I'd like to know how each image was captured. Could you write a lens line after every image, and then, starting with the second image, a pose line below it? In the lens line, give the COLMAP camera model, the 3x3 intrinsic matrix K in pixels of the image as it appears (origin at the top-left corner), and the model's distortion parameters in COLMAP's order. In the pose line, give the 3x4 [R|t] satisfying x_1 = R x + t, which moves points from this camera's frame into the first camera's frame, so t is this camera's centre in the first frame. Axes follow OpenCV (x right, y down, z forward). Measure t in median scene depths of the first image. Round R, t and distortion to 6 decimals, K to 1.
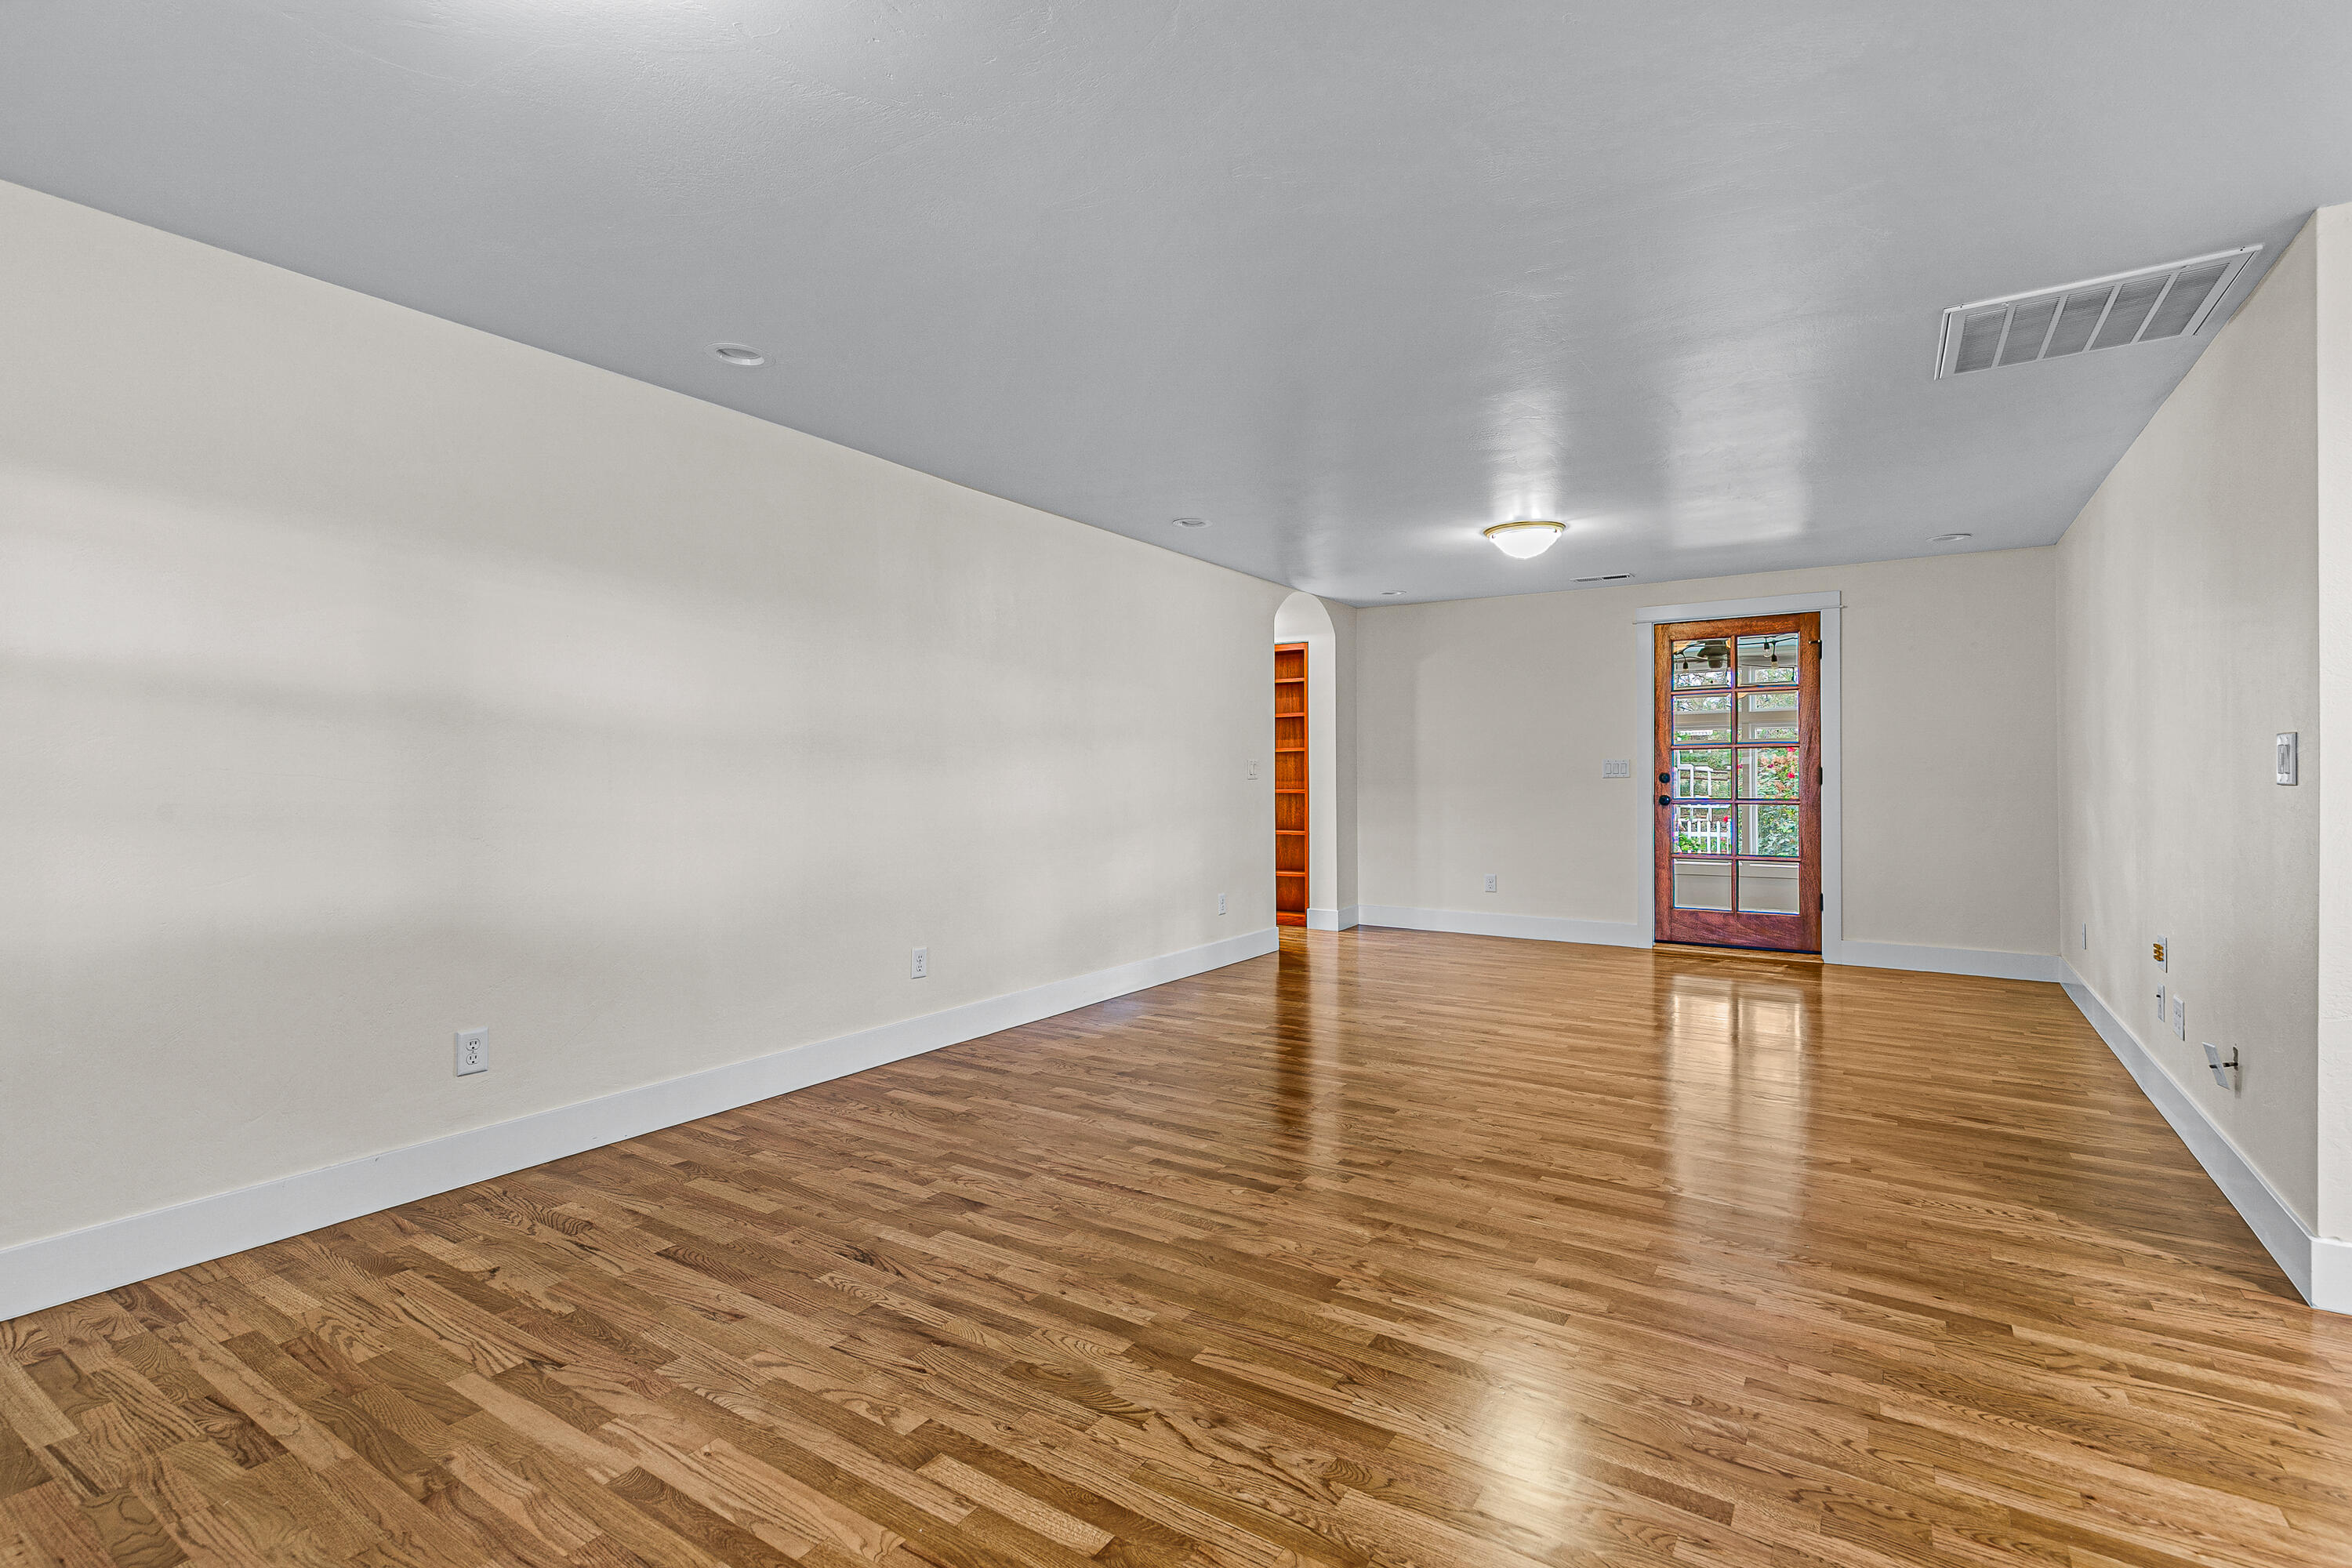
lens RADIAL K [[1069.8, 0, 1190.1], [0, 1069.8, 778.0], [0, 0, 1]] dist [0.010586, -0.001110]
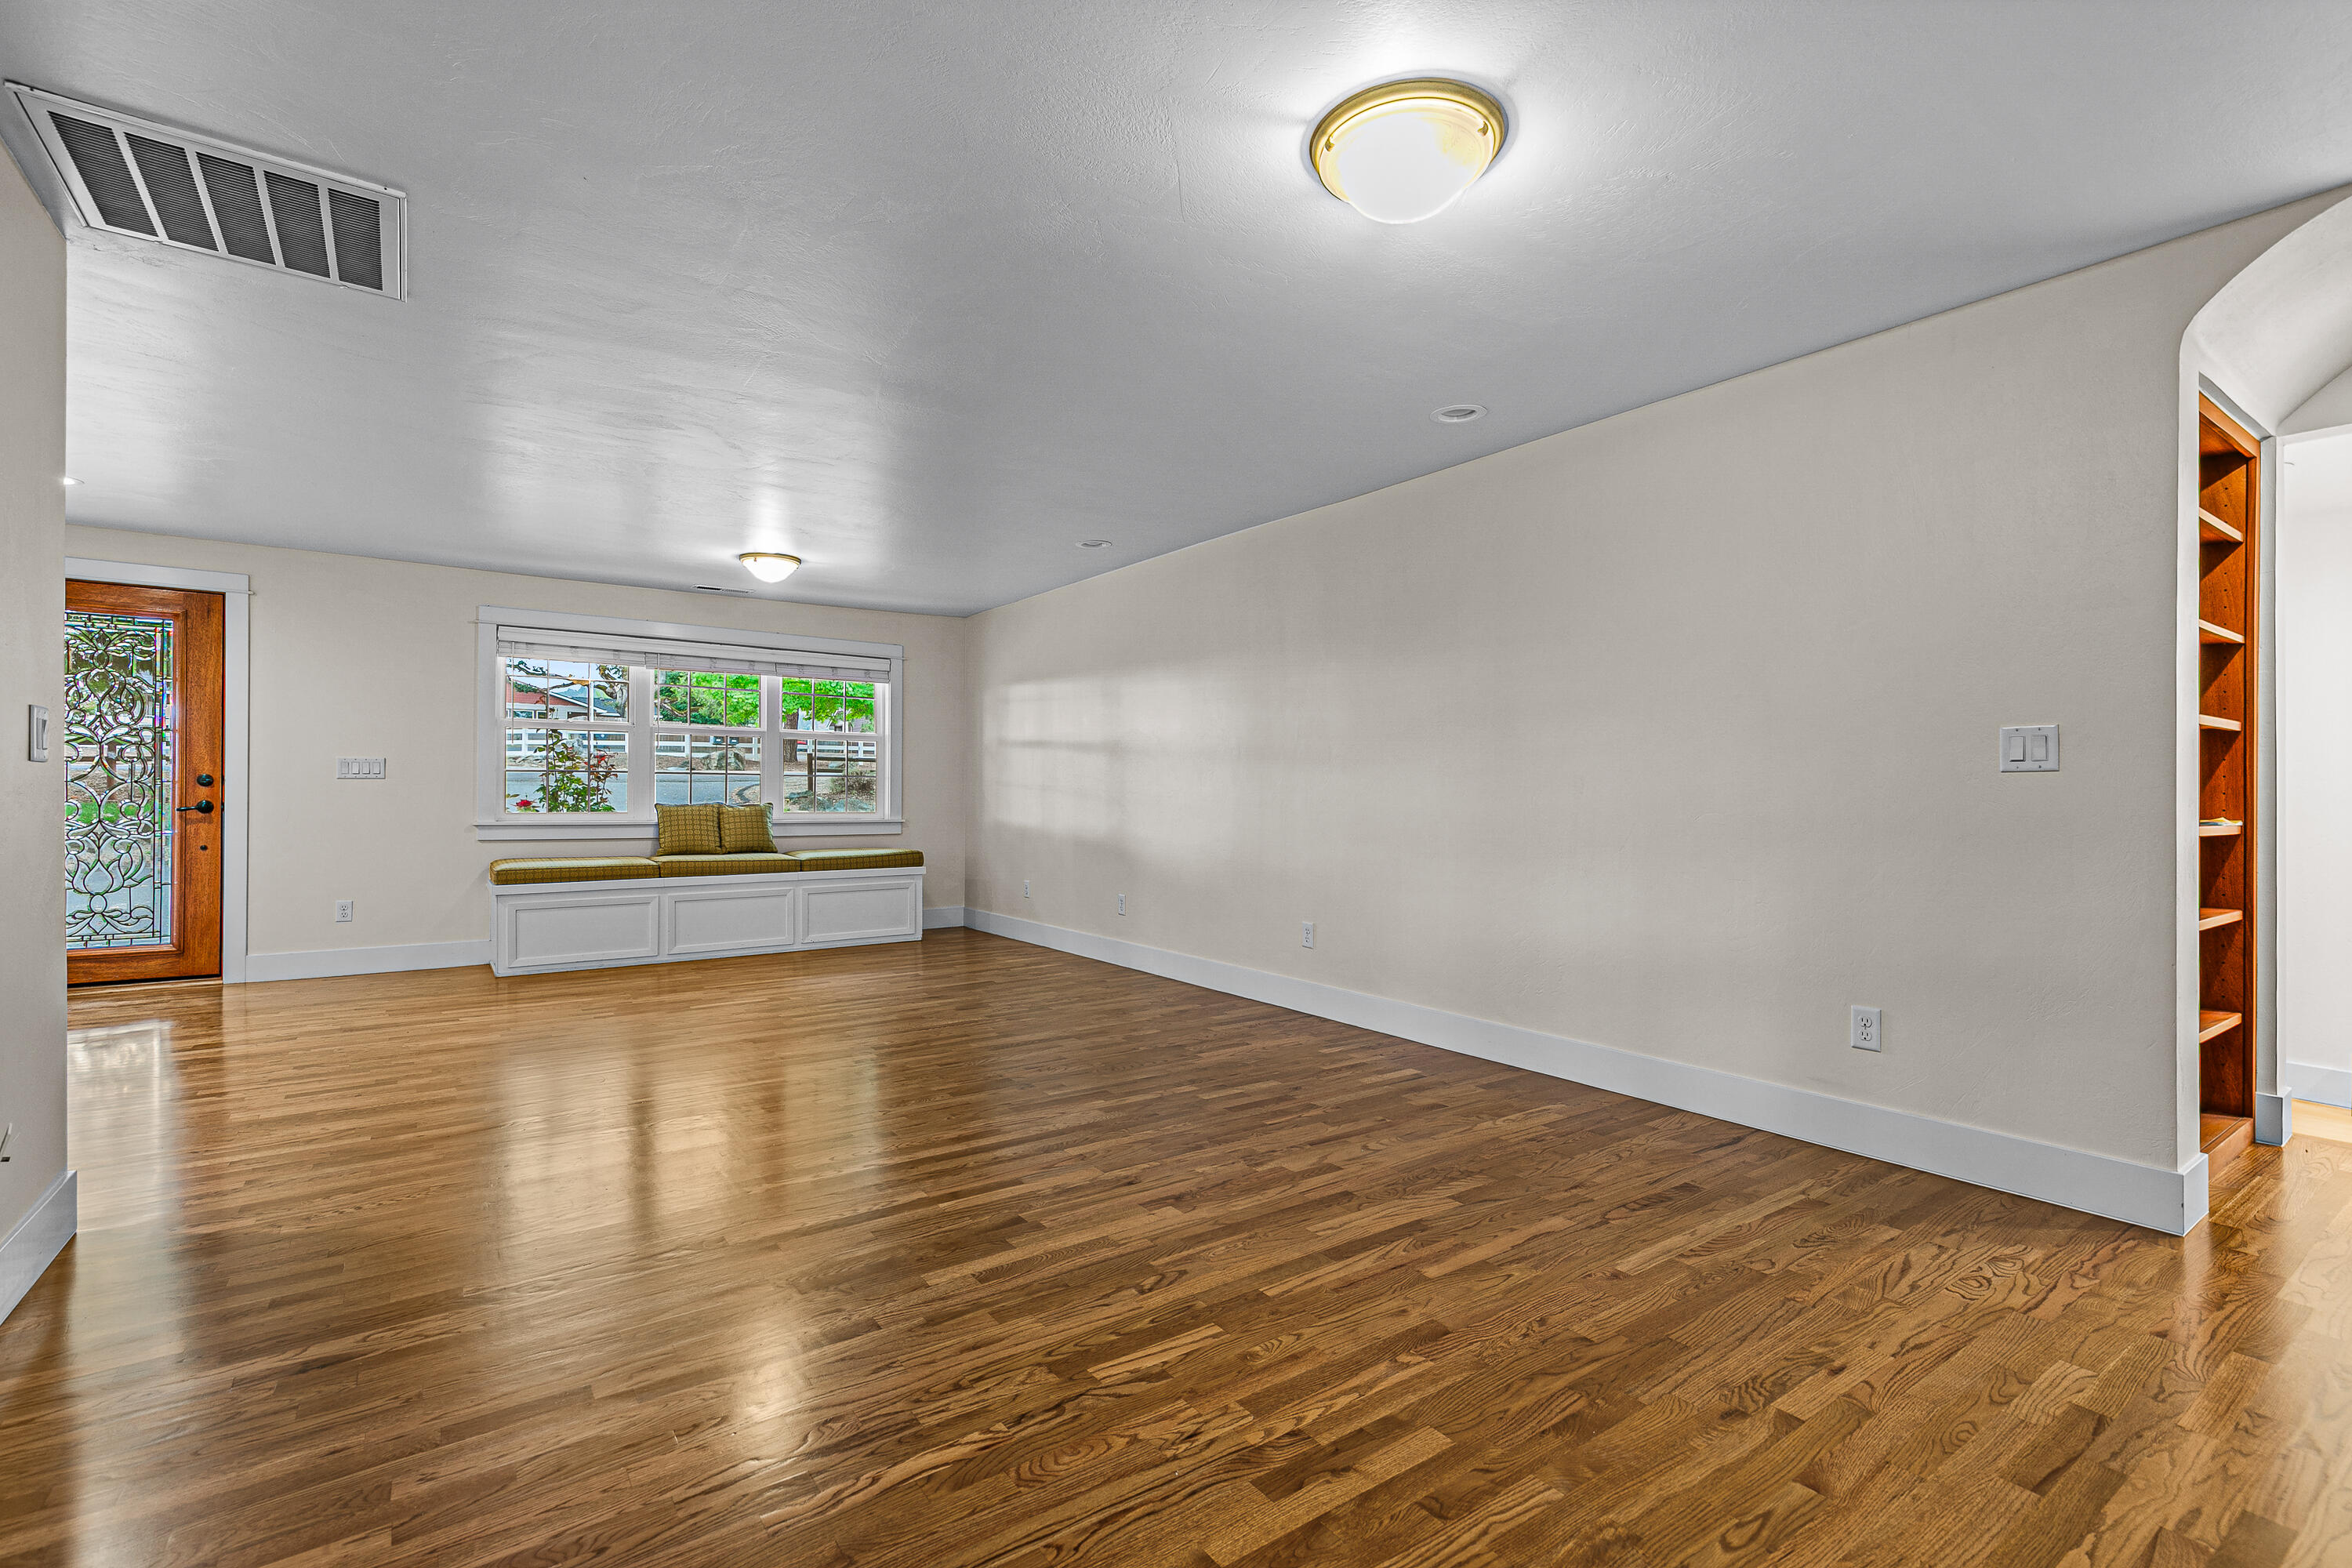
lens RADIAL K [[1069.8, 0, 1200.0], [0, 1069.8, 788.5], [0, 0, 1]] dist [0.010586, -0.001110]
pose [[-0.351237, 0.000162, -0.936287, 1.026273], [-0.003514, 0.999993, 0.001492, 0.014601], [0.936280, 0.003814, -0.351234, 1.518690]]
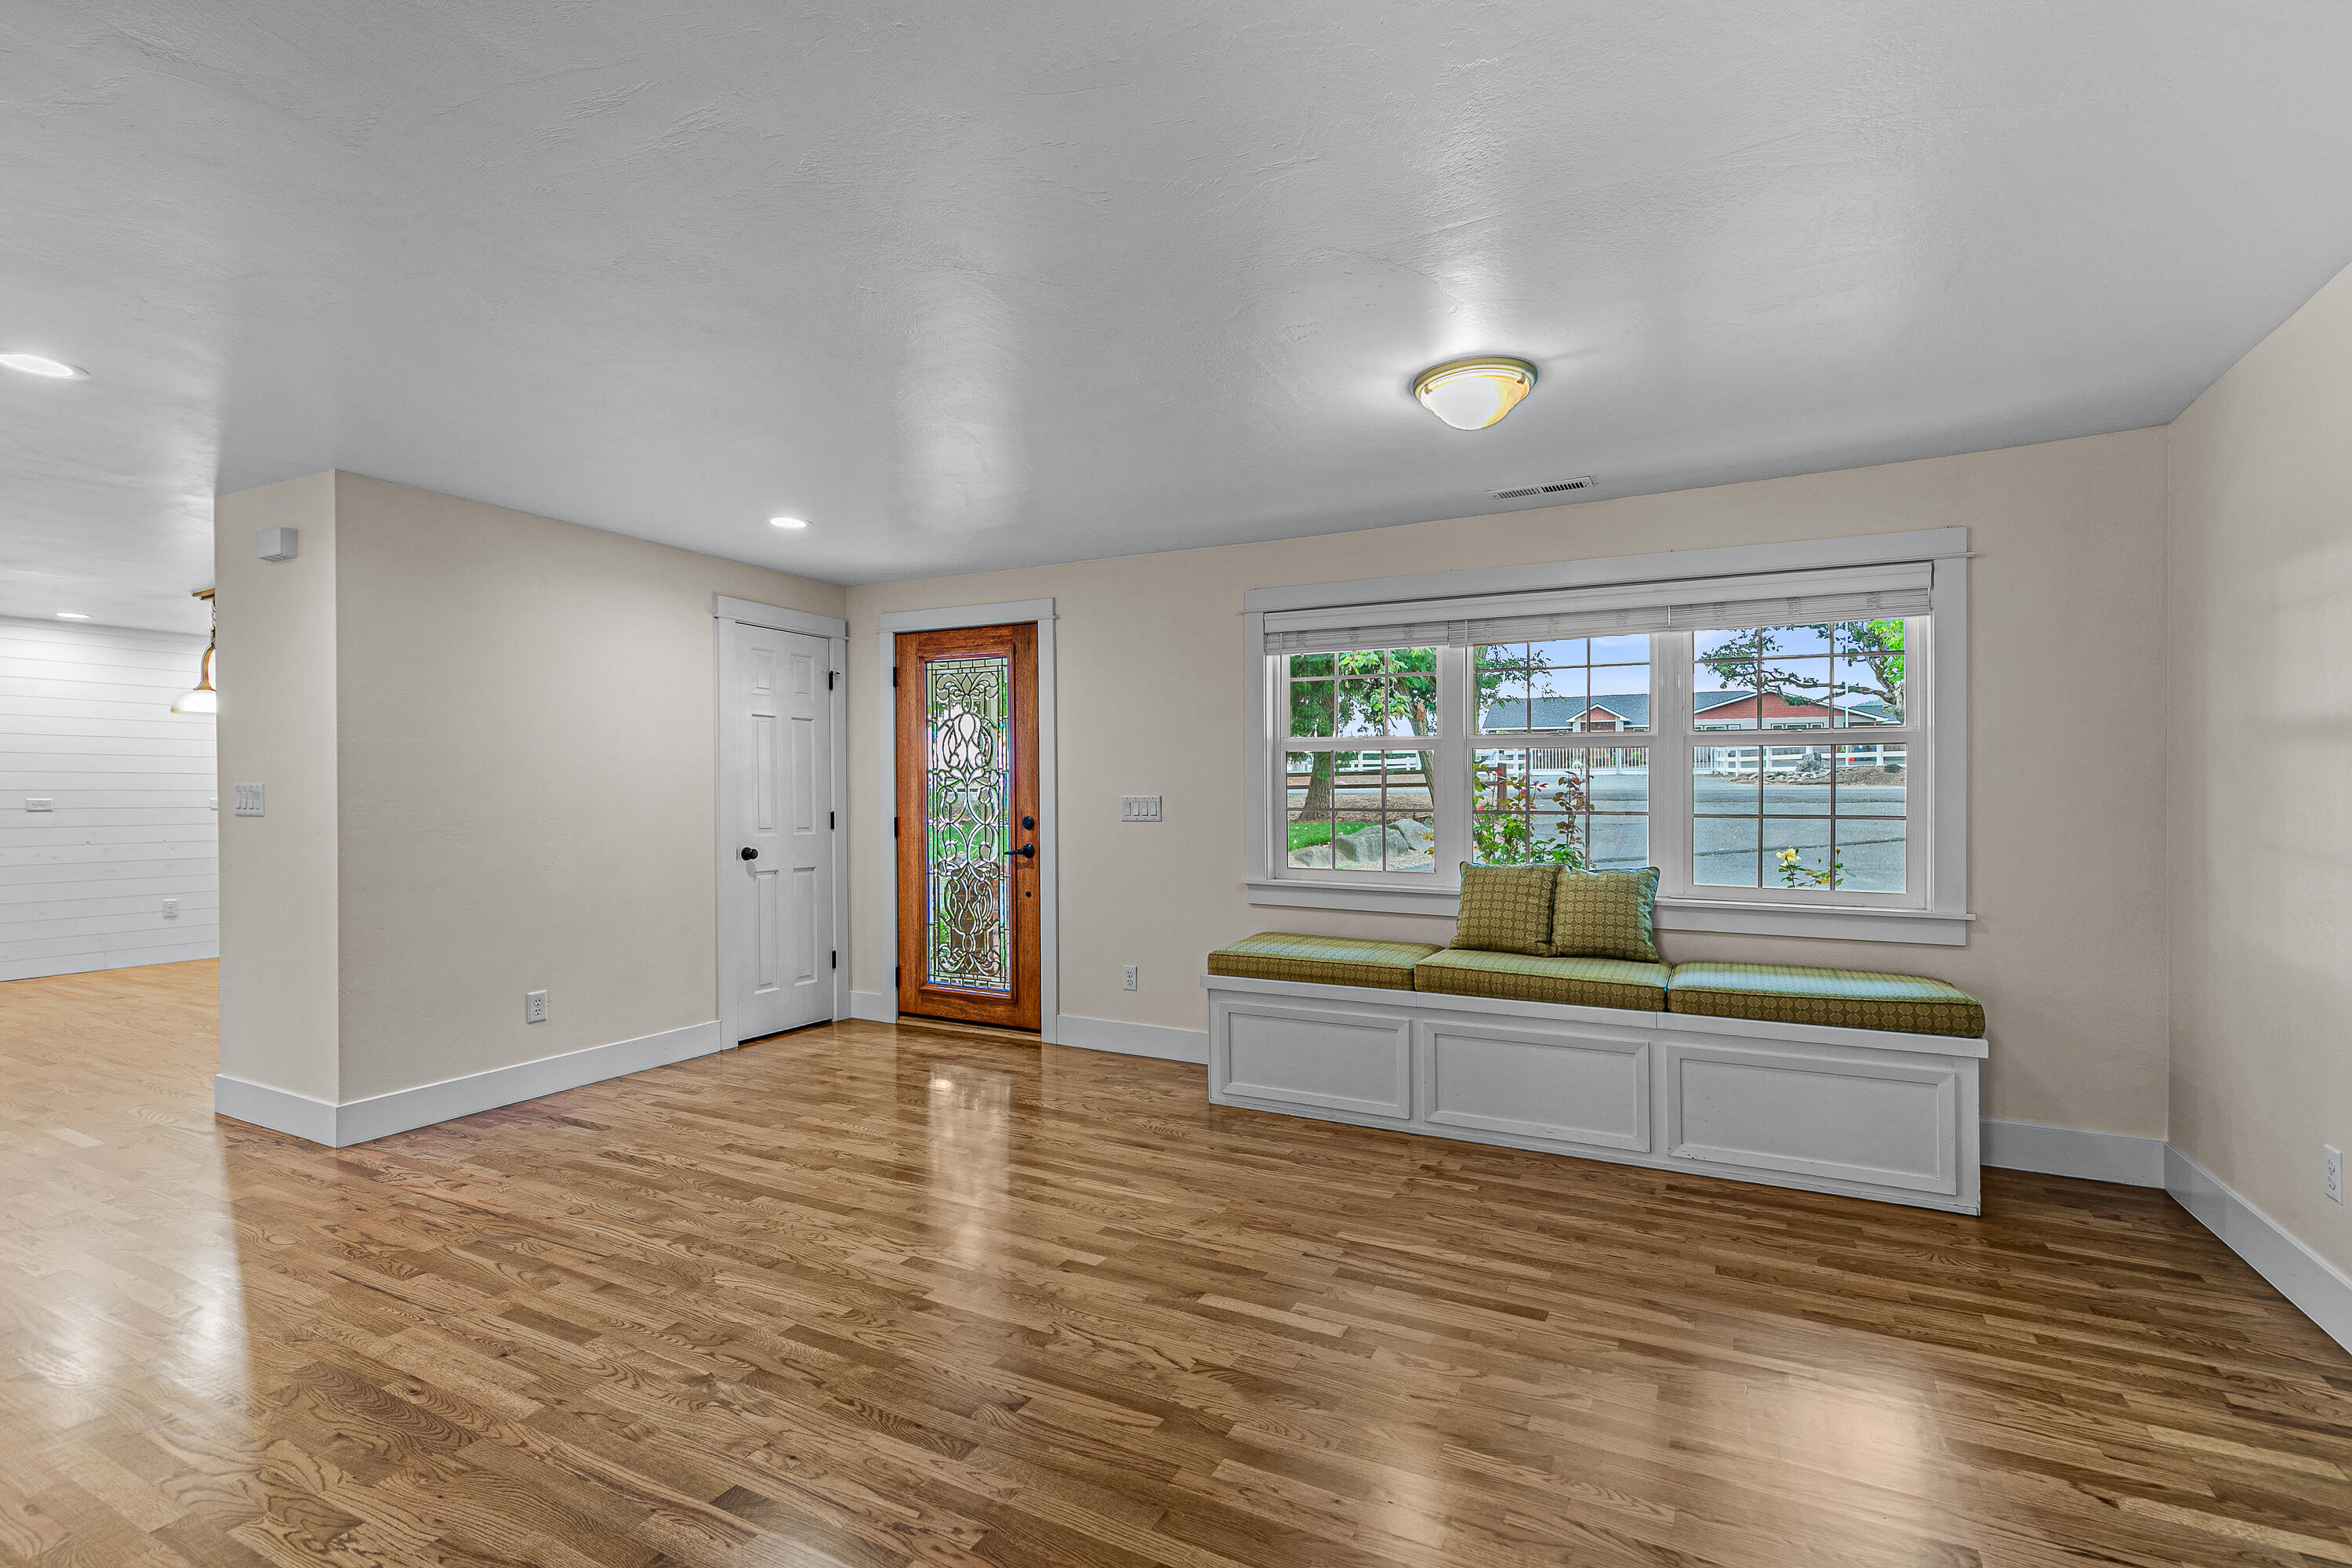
lens RADIAL K [[1069.8, 0, 1179.6], [0, 1069.8, 795.1], [0, 0, 1]] dist [0.010586, -0.001110]
pose [[-0.995589, 0.000515, -0.093815, 0.044600], [0.000801, 0.999995, -0.003008, -0.021548], [0.093813, -0.003070, -0.995585, 1.112174]]
